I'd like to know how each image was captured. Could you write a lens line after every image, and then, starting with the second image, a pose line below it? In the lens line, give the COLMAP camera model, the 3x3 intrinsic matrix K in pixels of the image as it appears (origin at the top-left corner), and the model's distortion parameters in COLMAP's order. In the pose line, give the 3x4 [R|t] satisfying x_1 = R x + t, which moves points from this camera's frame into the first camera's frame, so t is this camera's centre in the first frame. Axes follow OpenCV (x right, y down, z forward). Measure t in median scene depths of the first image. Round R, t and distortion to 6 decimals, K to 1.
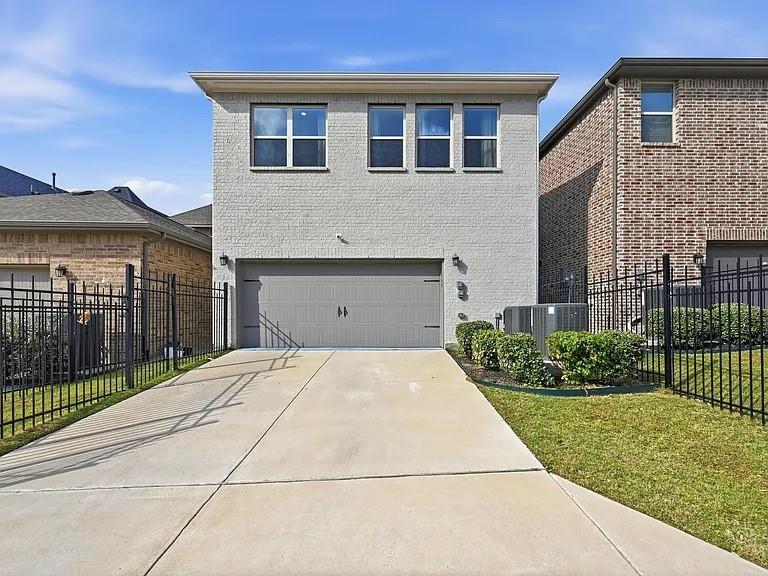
lens RADIAL K [[345.9, 0, 385.7], [0, 345.9, 308.2], [0, 0, 1]] dist [-0.000098, -0.000115]
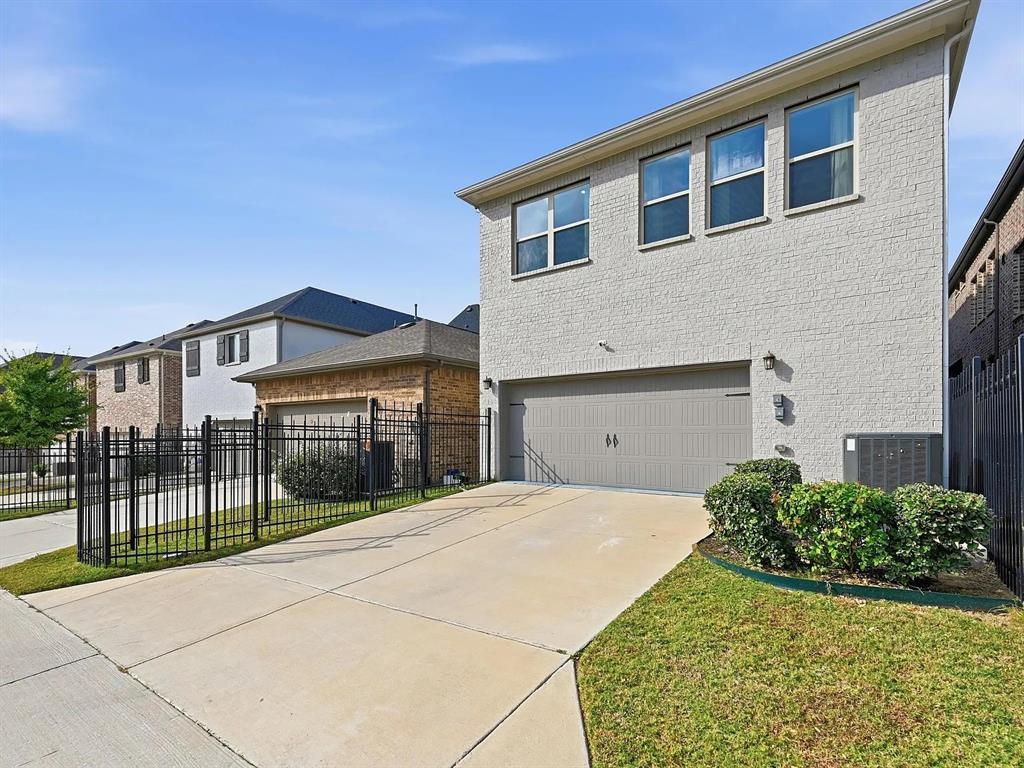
lens RADIAL K [[472.7, 0, 514.3], [0, 472.7, 429.3], [0, 0, 1]] dist [-0.000823, 0.000363]
pose [[0.808003, -0.006027, -0.589147, 0.325834], [0.003040, 0.999977, -0.006061, -0.009545], [0.589170, 0.003106, 0.808003, 0.027628]]
